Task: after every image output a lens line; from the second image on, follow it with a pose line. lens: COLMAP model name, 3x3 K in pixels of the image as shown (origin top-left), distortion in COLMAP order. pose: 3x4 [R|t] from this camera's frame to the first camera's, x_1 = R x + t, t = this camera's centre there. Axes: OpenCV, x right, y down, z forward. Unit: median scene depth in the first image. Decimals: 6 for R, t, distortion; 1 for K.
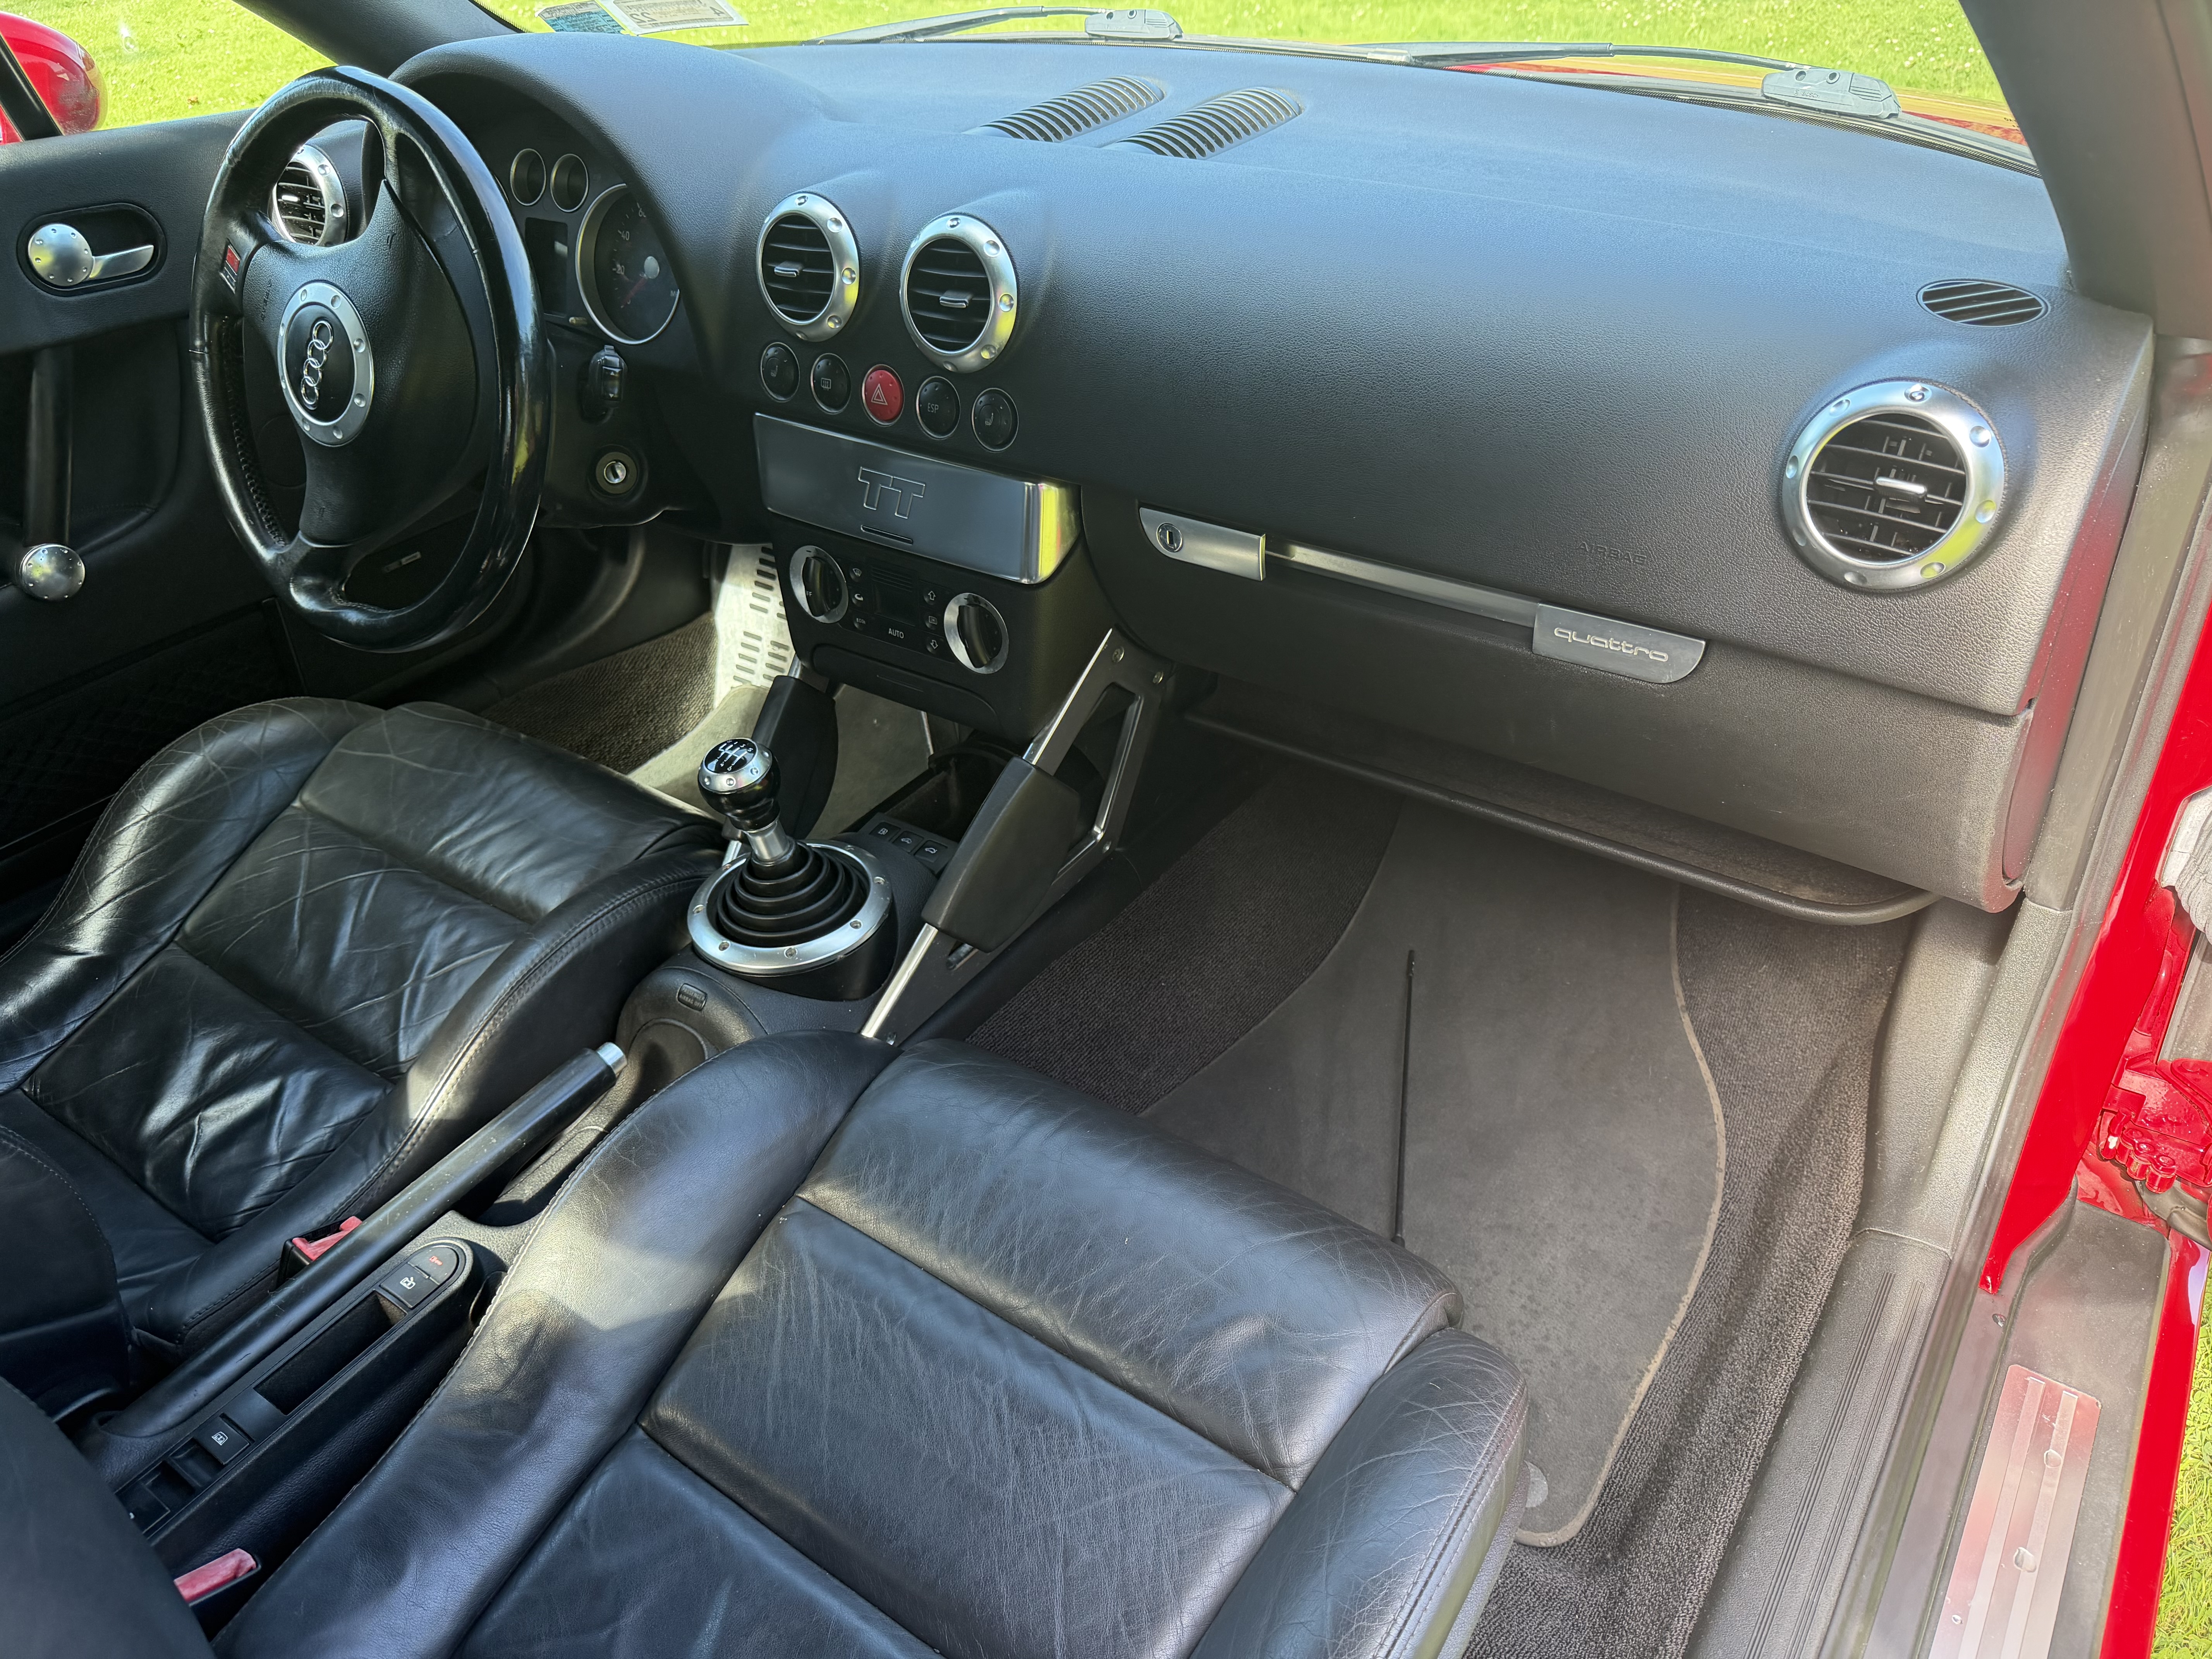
lens RADIAL K [[1636.6, 0, 1106.0], [0, 1636.6, 829.5], [0, 0, 1]] dist [-0.008491, -0.004253]
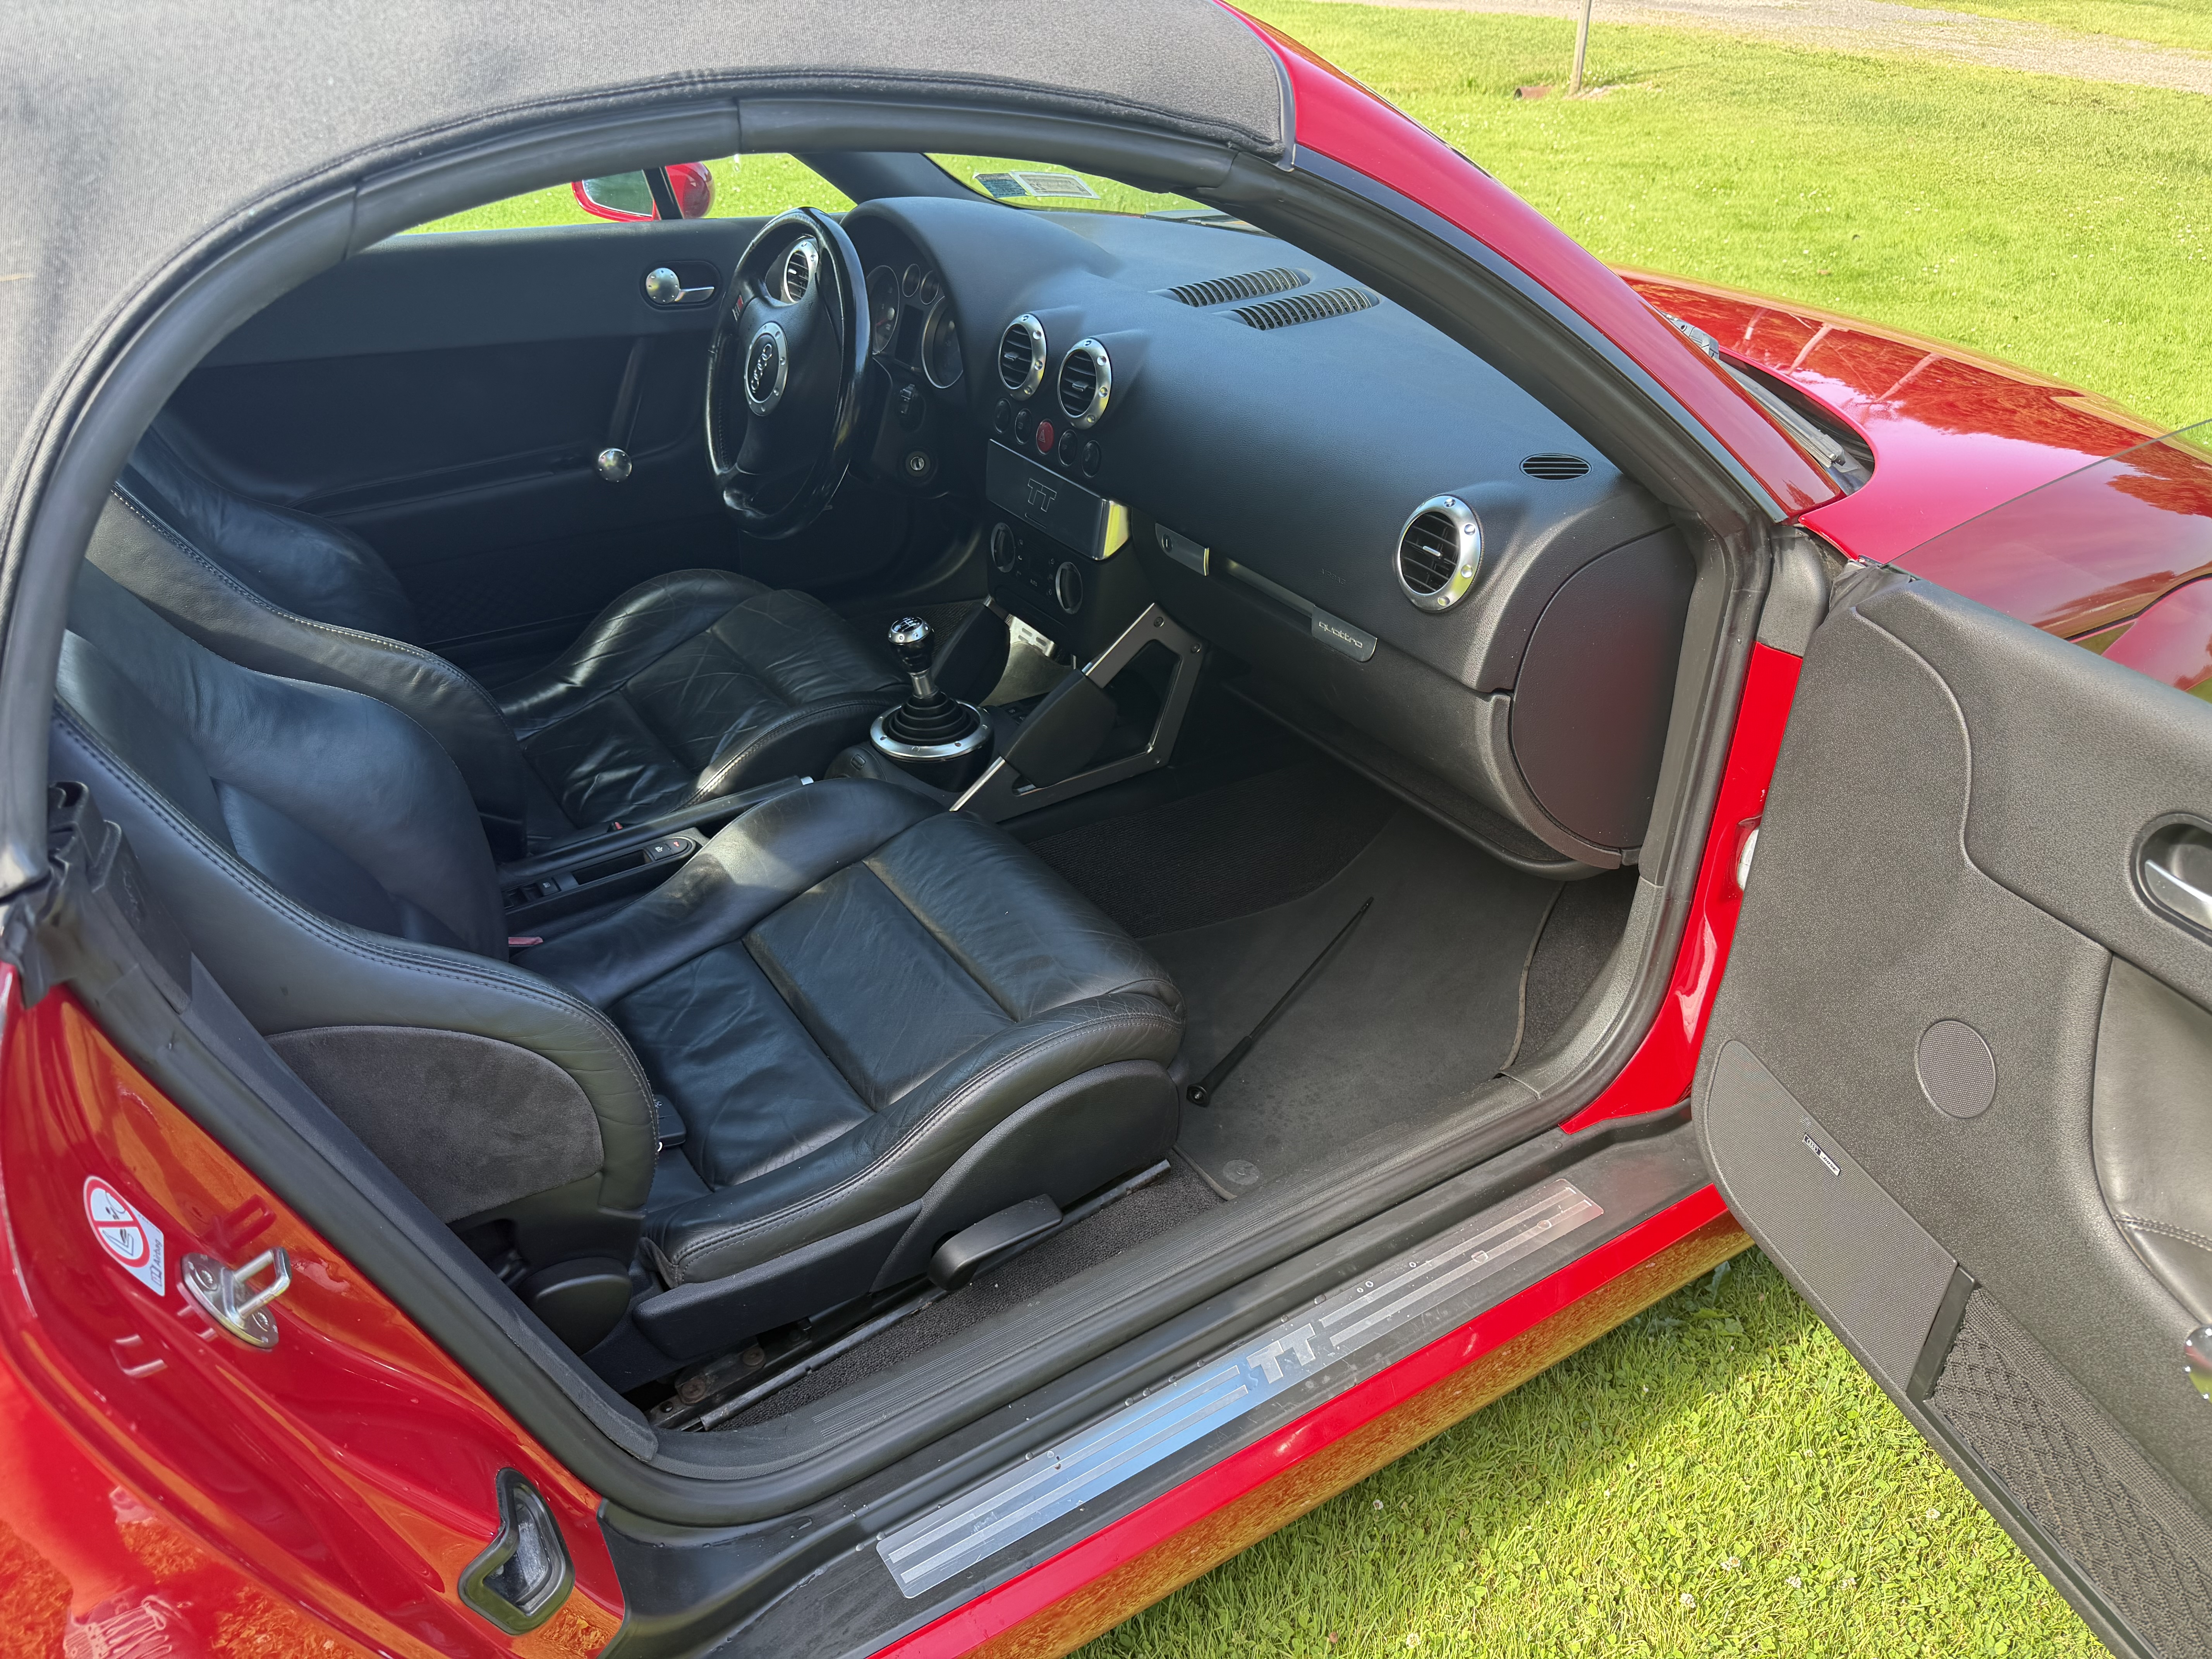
lens RADIAL K [[1573.3, 0, 1088.6], [0, 1573.3, 845.7], [0, 0, 1]] dist [-0.003665, 0.003436]
pose [[0.929620, 0.237706, -0.281608, 0.433324], [-0.250215, 0.968151, -0.008769, 0.137111], [0.270555, 0.078615, 0.959489, -0.478698]]
